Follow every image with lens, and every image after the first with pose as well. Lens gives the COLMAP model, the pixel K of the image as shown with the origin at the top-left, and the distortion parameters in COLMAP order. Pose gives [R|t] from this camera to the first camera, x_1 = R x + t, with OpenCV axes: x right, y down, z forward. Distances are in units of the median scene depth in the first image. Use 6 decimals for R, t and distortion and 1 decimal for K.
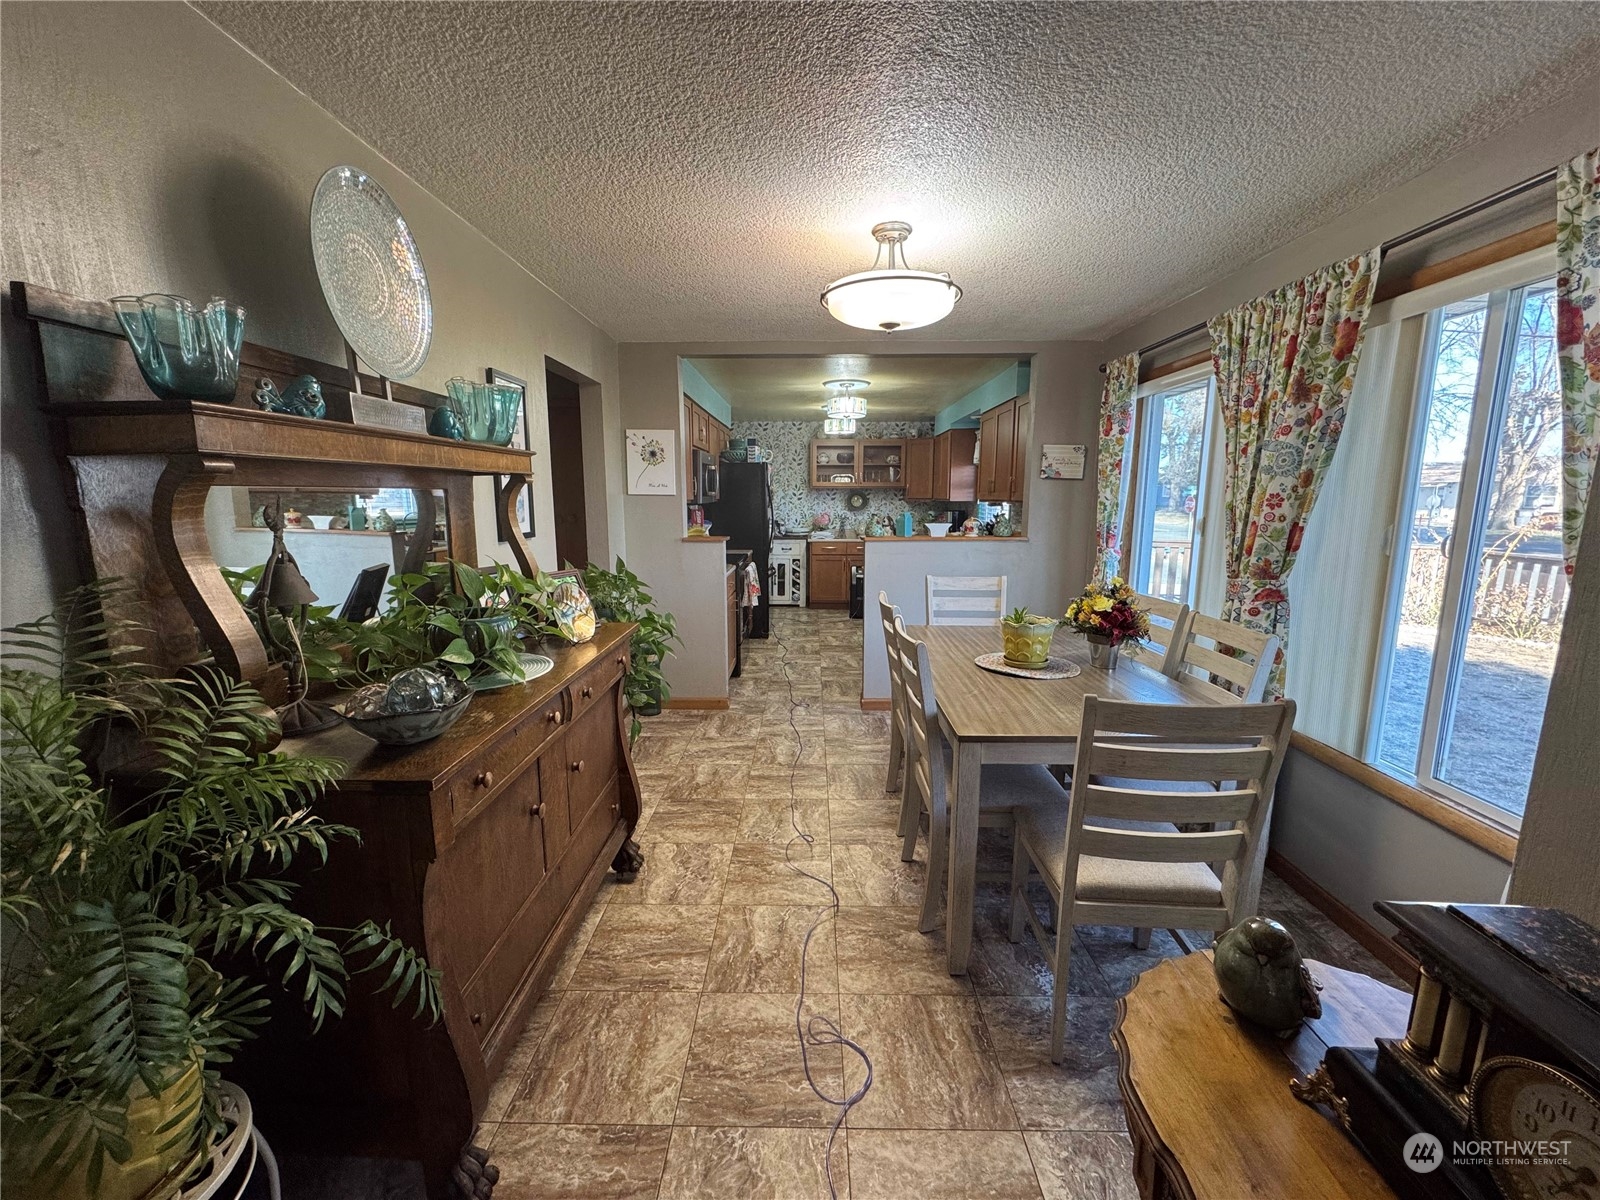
lens RADIAL K [[634.1, 0, 795.1], [0, 634.1, 599.5], [0, 0, 1]] dist [-0.004516, 0.000719]
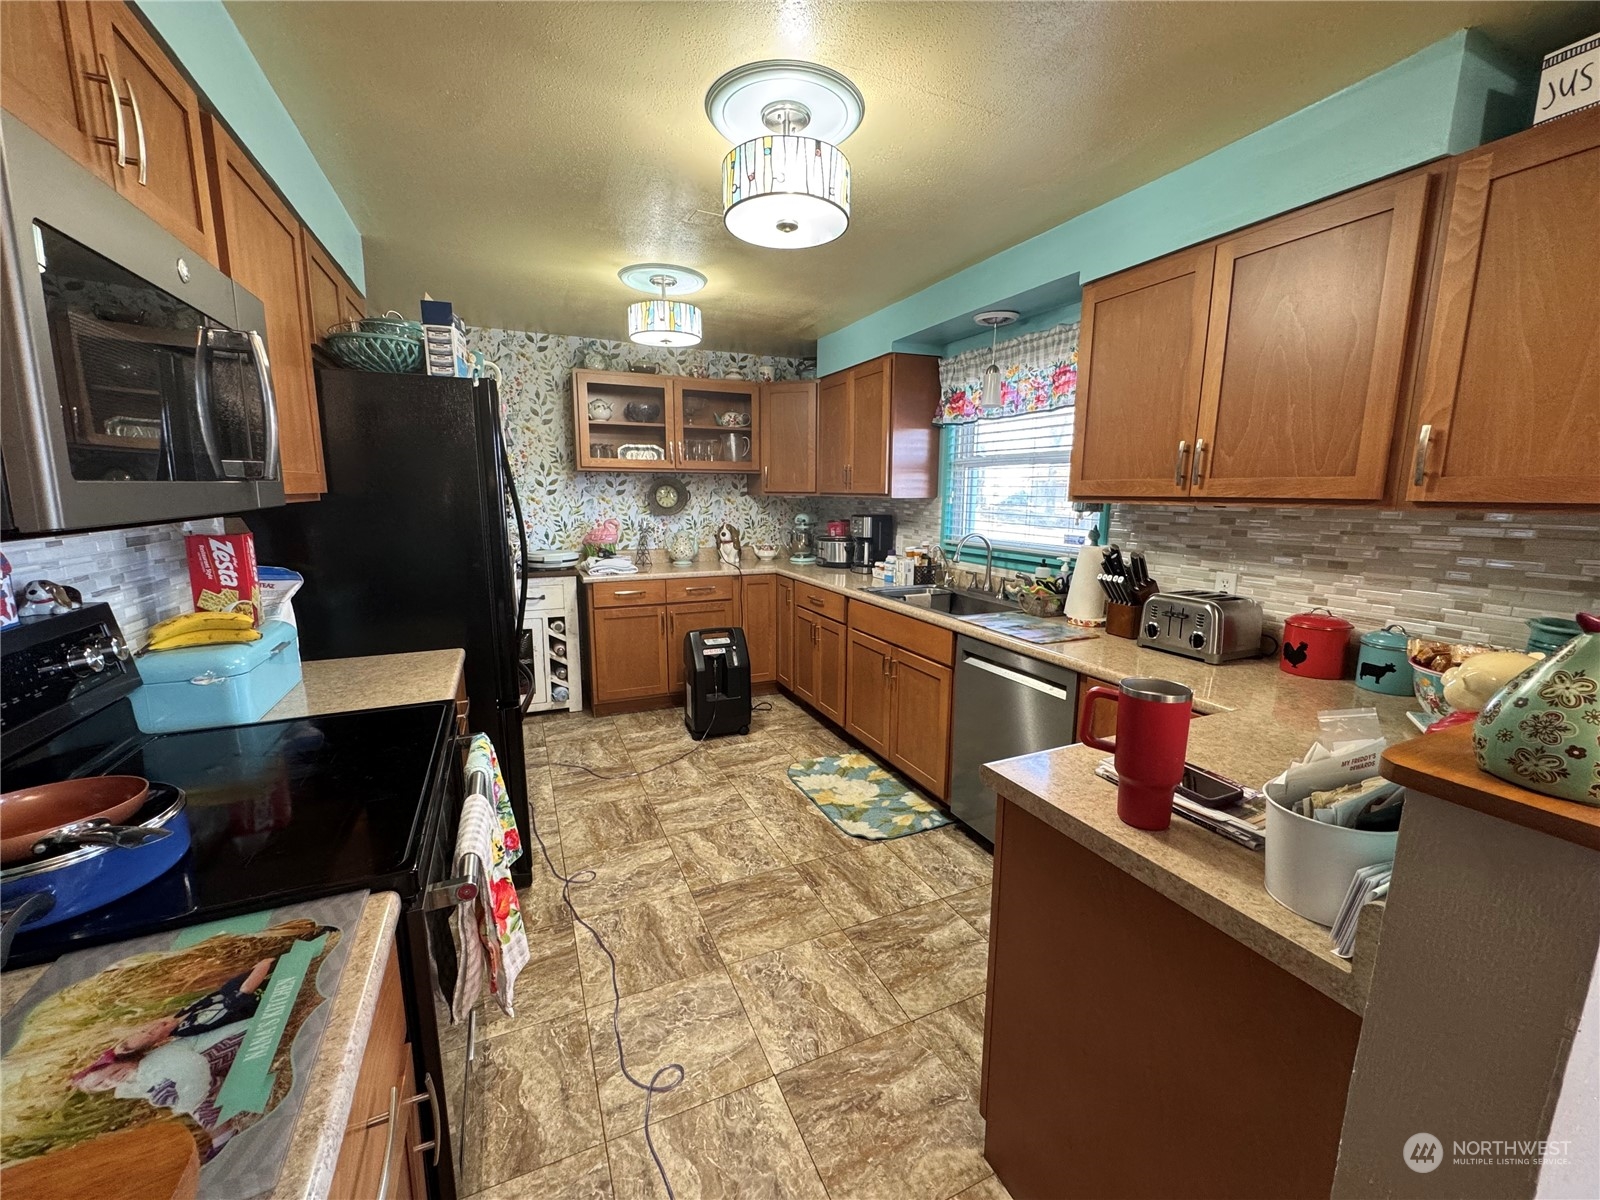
lens RADIAL K [[634.1, 0, 799.7], [0, 634.1, 597.3], [0, 0, 1]] dist [-0.004516, 0.000719]
pose [[0.899541, -0.068970, 0.431358, -0.038559], [0.065086, 0.997596, 0.023777, -0.078202], [-0.431961, 0.006687, 0.901868, 0.483649]]
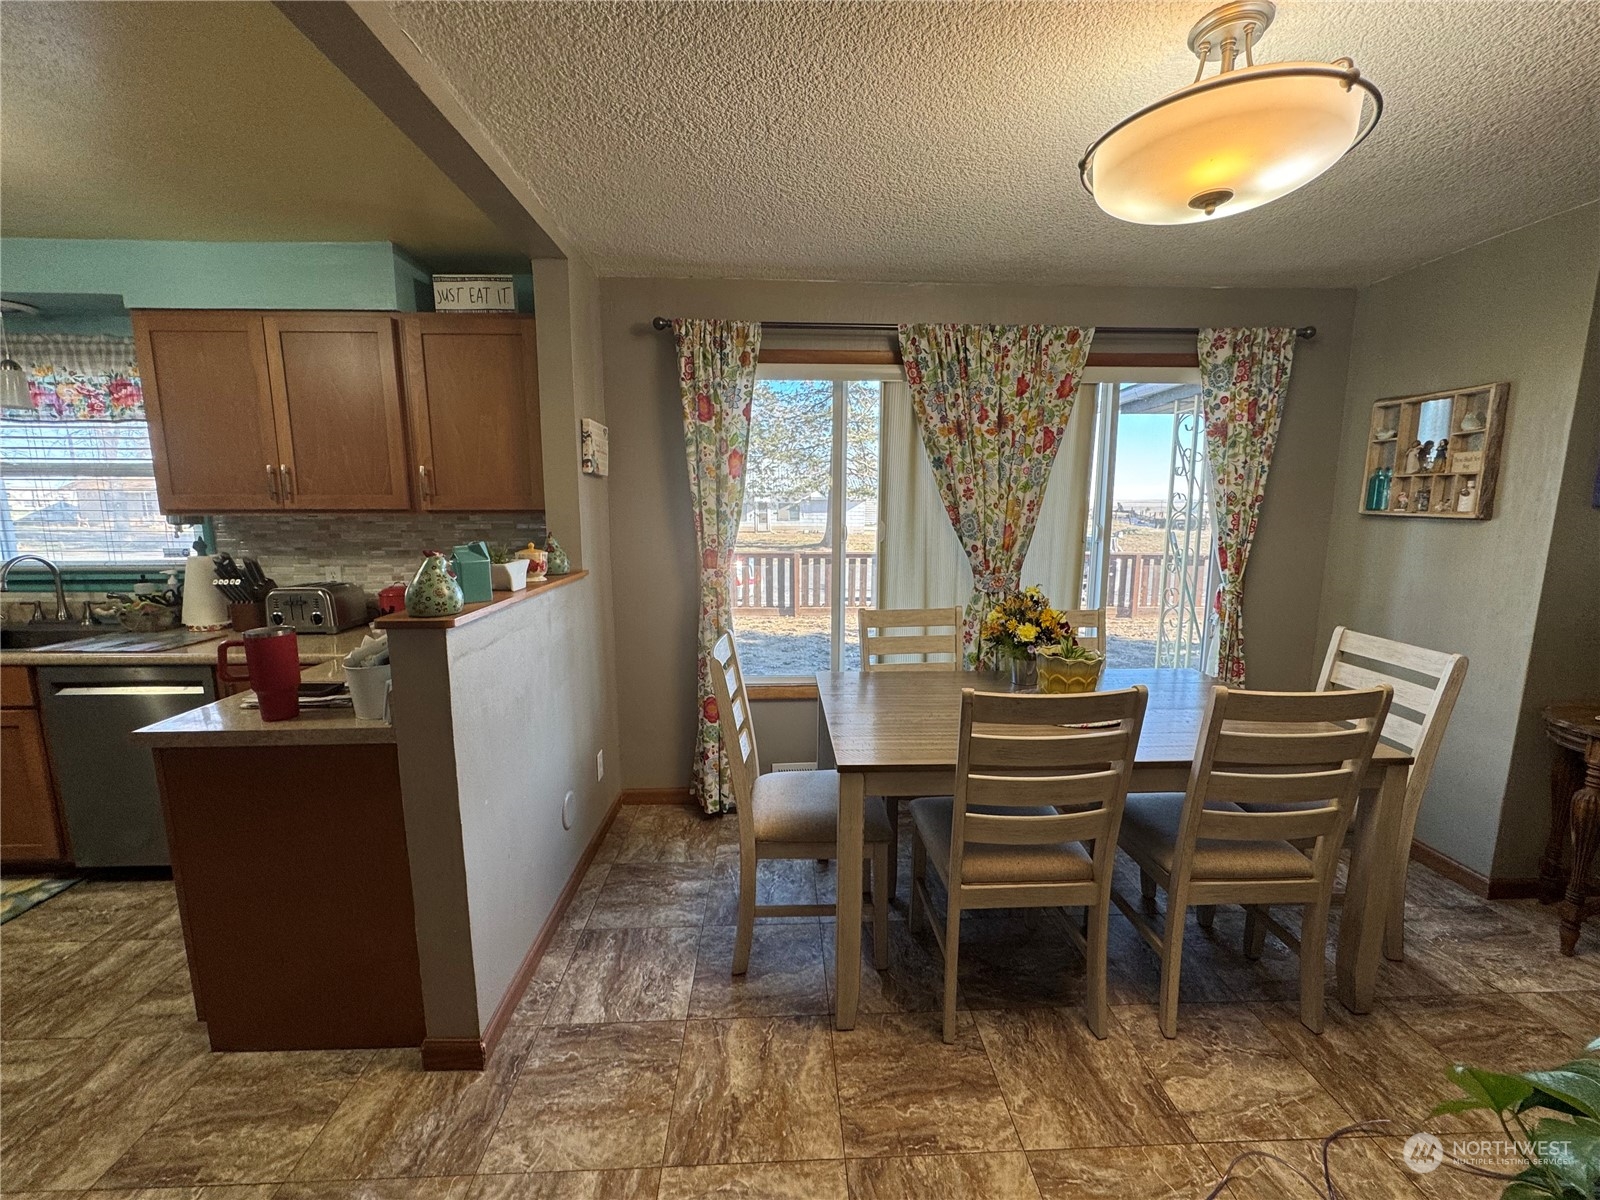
lens RADIAL K [[634.1, 0, 800.2], [0, 634.1, 600.0], [0, 0, 1]] dist [-0.004516, 0.000719]
pose [[-0.072999, -0.150766, 0.985871, -0.127404], [0.158002, 0.974276, 0.160692, -0.067570], [-0.984737, 0.167500, -0.047299, 0.410903]]
